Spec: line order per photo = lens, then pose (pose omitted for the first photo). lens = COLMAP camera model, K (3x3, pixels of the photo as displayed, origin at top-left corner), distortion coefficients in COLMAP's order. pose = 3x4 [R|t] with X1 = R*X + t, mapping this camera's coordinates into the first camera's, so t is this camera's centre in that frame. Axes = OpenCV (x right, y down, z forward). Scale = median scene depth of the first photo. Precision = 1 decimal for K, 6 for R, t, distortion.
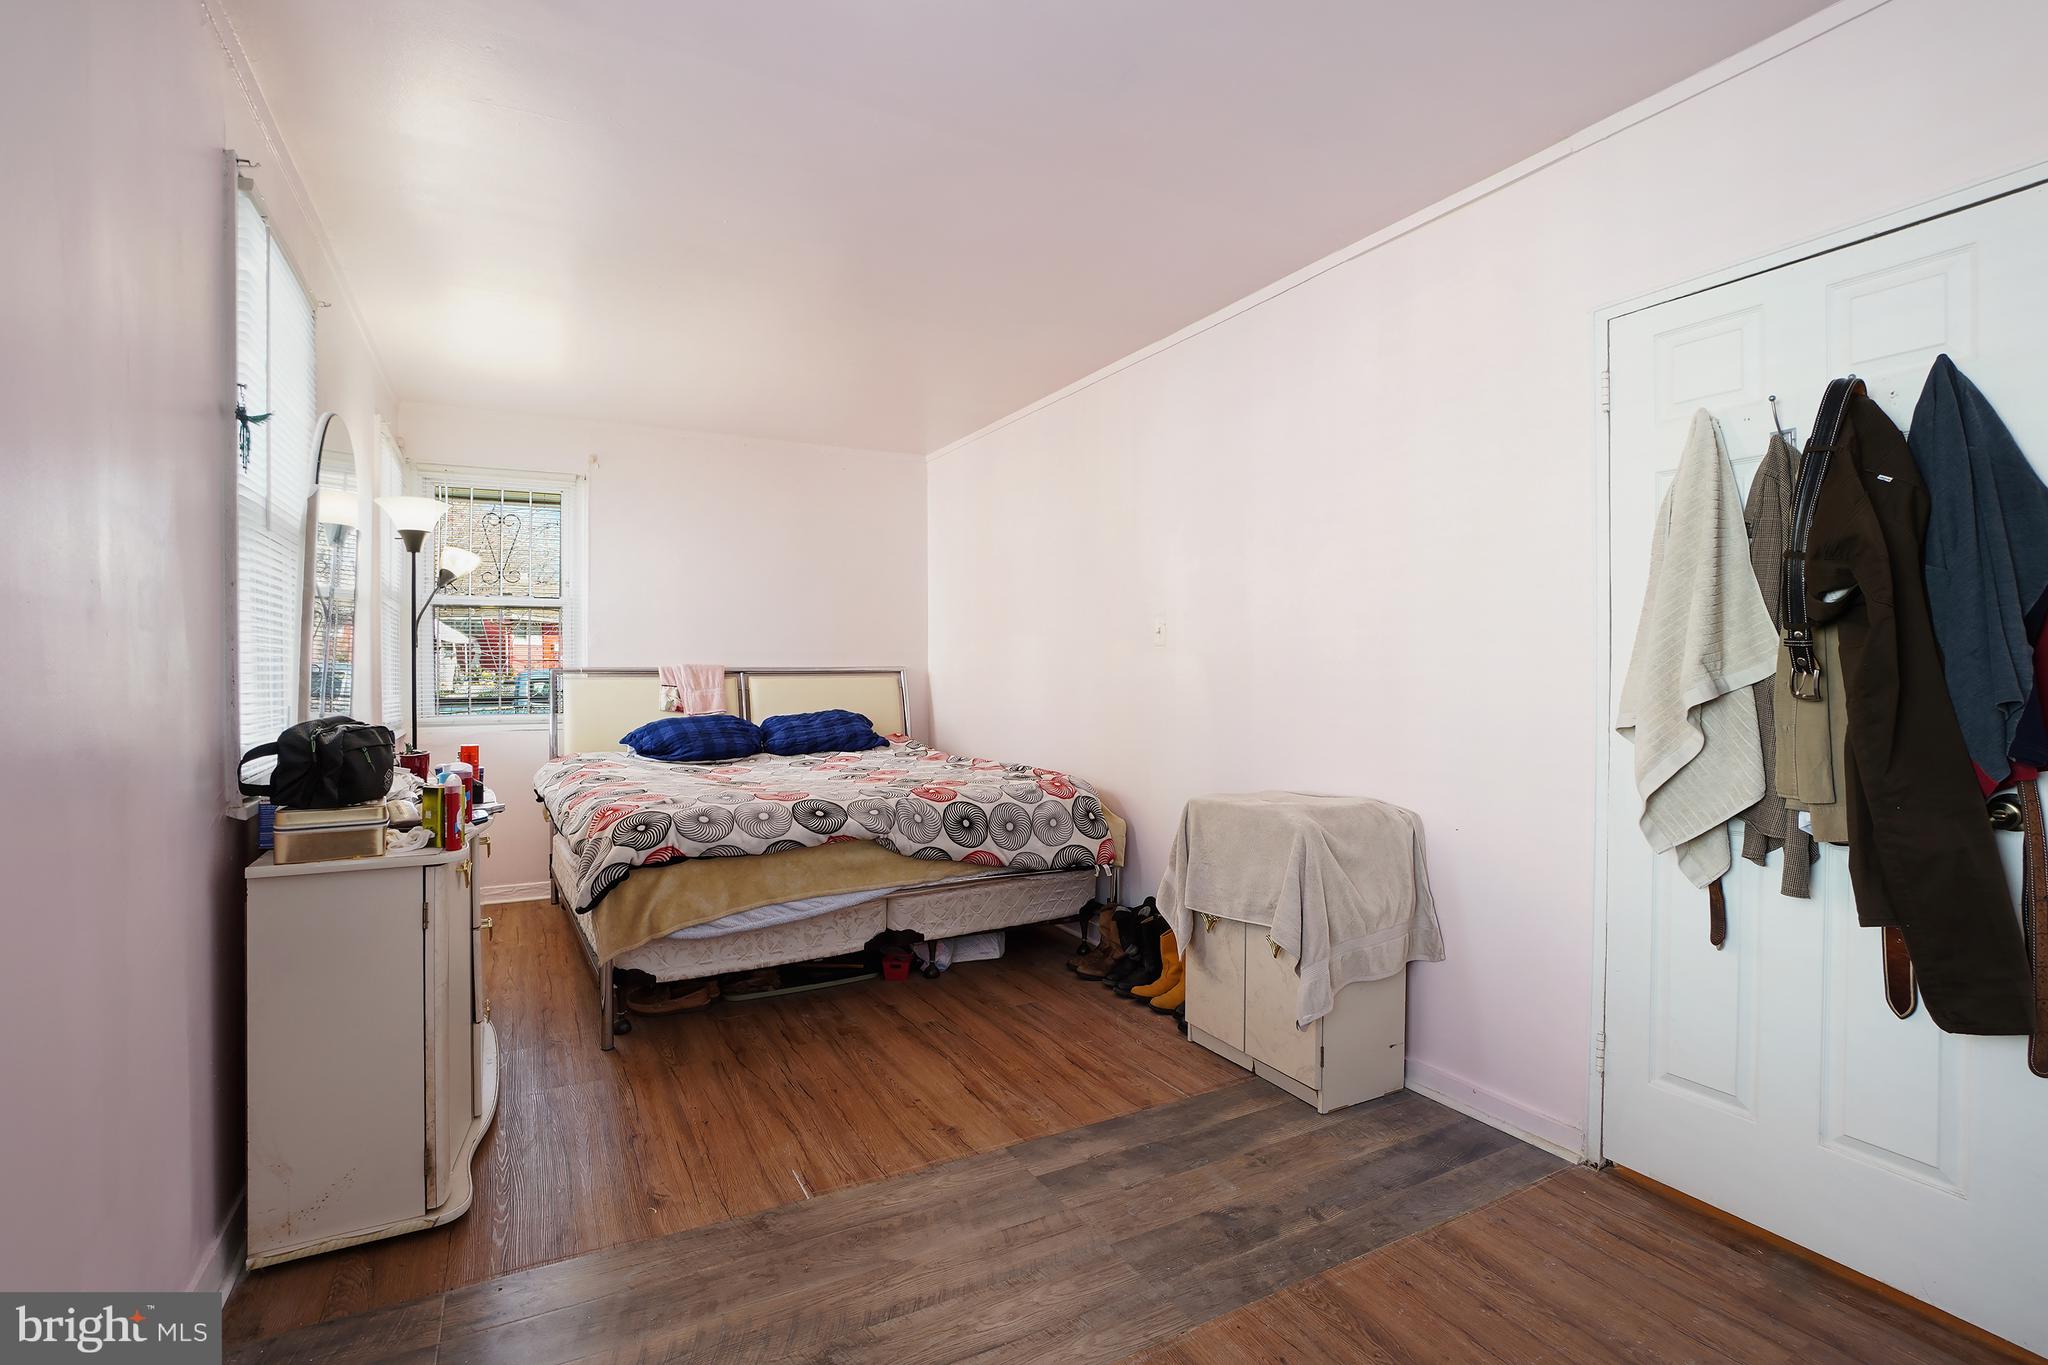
lens RADIAL K [[914.1, 0, 1031.0], [0, 914.1, 683.3], [0, 0, 1]] dist [-0.001034, 0.000262]
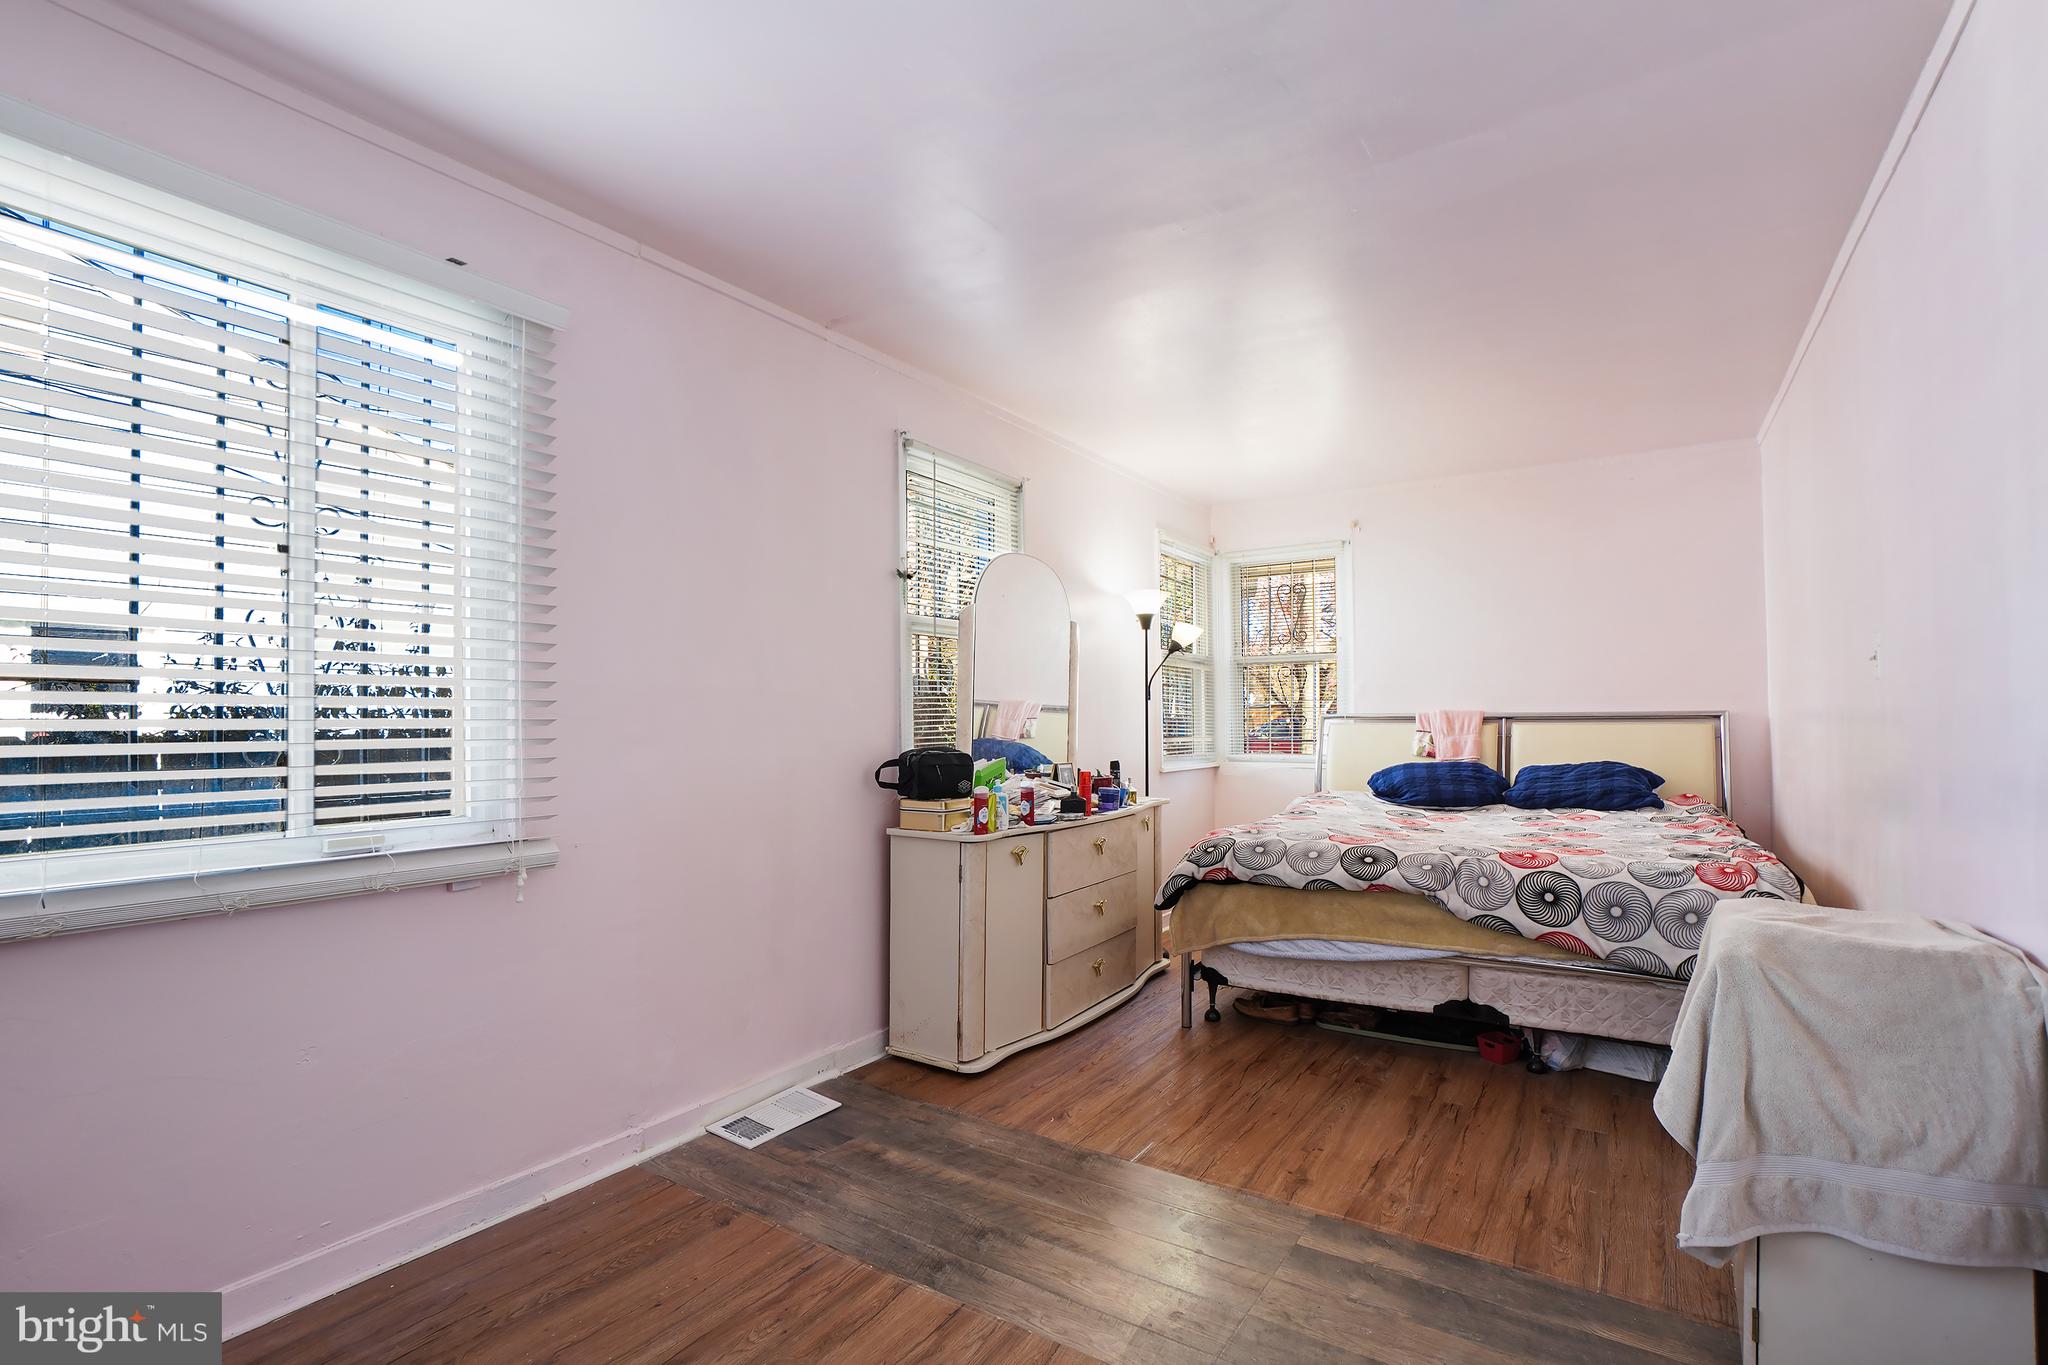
lens RADIAL K [[920.8, 0, 1027.6], [0, 920.8, 721.1], [0, 0, 1]] dist [-0.057263, 0.051450]
pose [[0.503911, 0.000568, -0.863756, 0.425955], [-0.008226, 0.999958, -0.004141, -0.001612], [0.863717, 0.009192, 0.503894, 0.168662]]
